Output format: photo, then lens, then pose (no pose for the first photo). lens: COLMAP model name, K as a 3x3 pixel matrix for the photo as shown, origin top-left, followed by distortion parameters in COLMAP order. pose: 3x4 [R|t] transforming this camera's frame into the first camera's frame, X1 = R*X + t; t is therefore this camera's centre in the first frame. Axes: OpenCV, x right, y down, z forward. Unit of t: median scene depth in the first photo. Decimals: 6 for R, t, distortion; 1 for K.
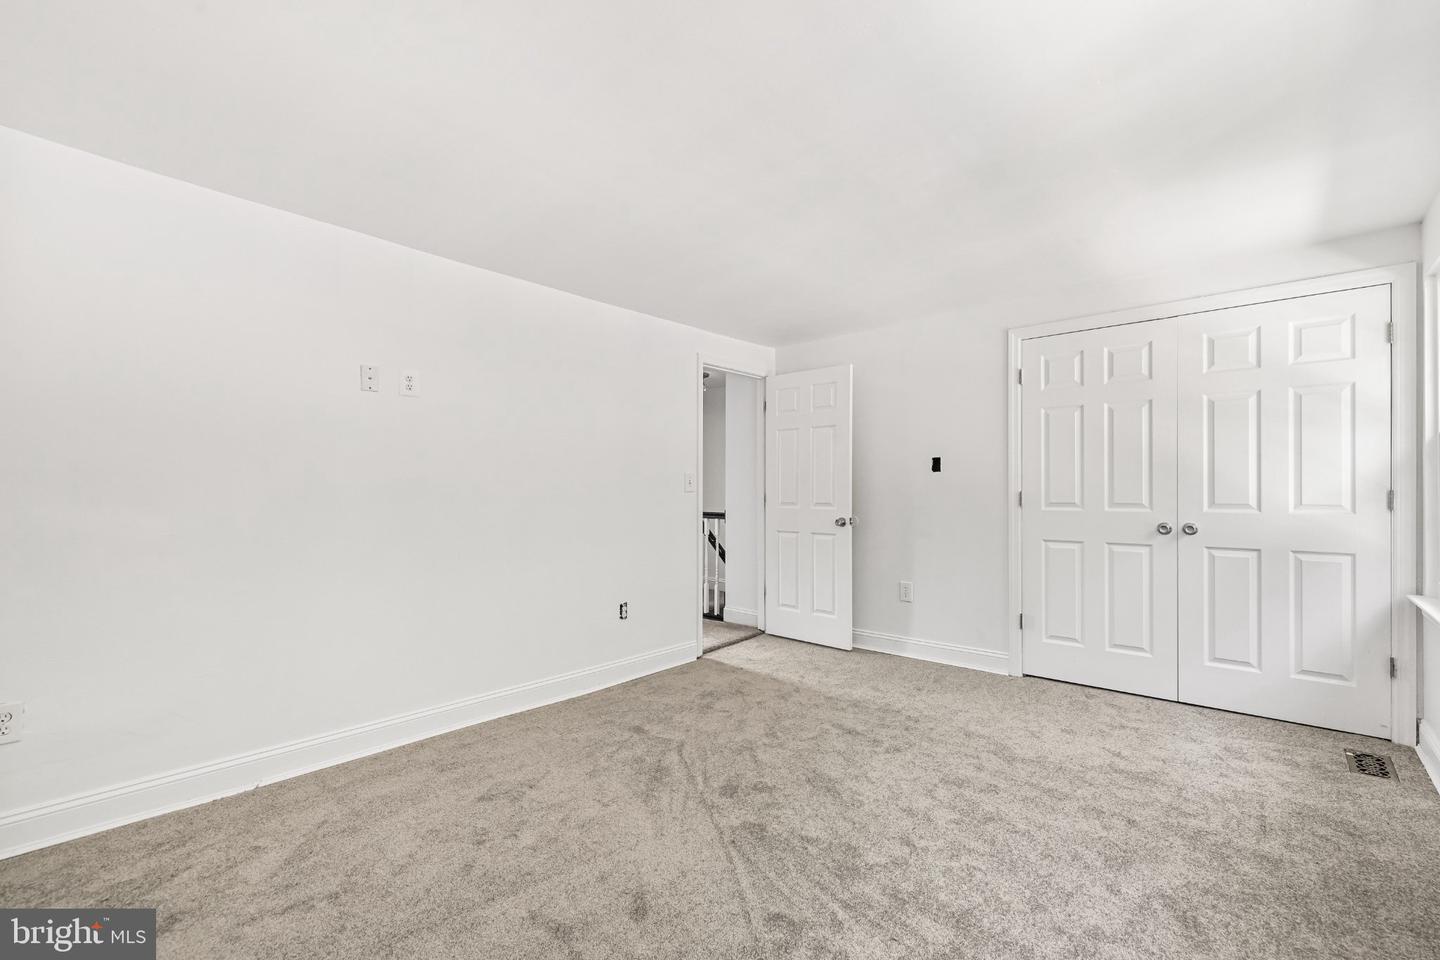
lens RADIAL K [[612.8, 0, 720.8], [0, 612.8, 490.2], [0, 0, 1]] dist [-0.002227, -0.000350]
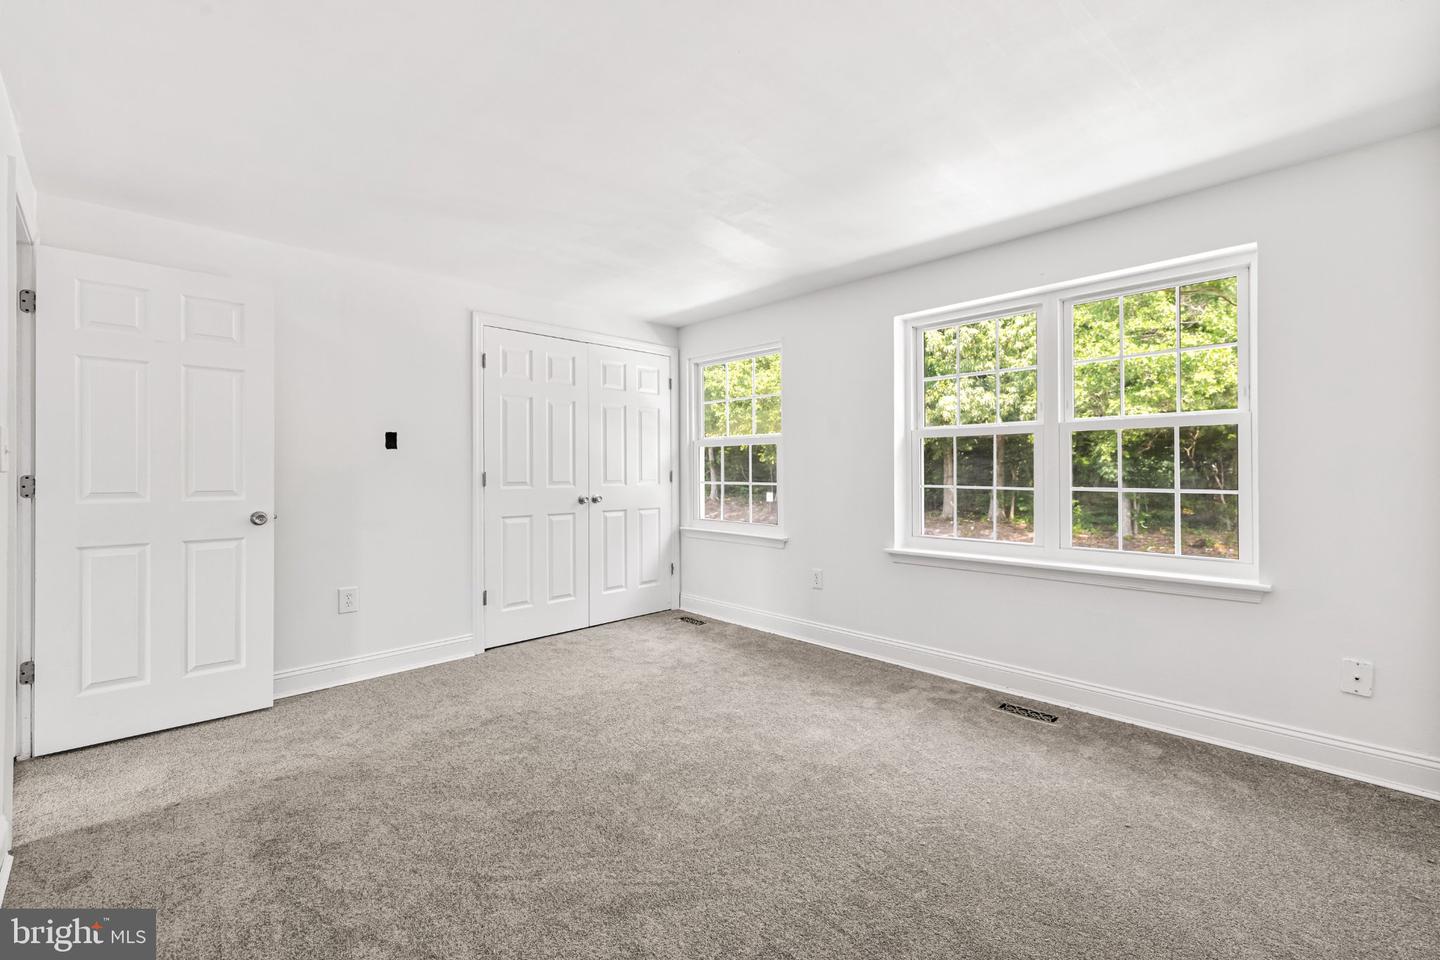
lens RADIAL K [[616.8, 0, 720.8], [0, 616.8, 465.8], [0, 0, 1]] dist [0.000460, 0.000088]
pose [[0.057587, 0.010735, 0.998283, -0.571916], [0.001338, 0.999940, -0.010830, 0.003578], [-0.998340, 0.001960, 0.057569, 0.593078]]
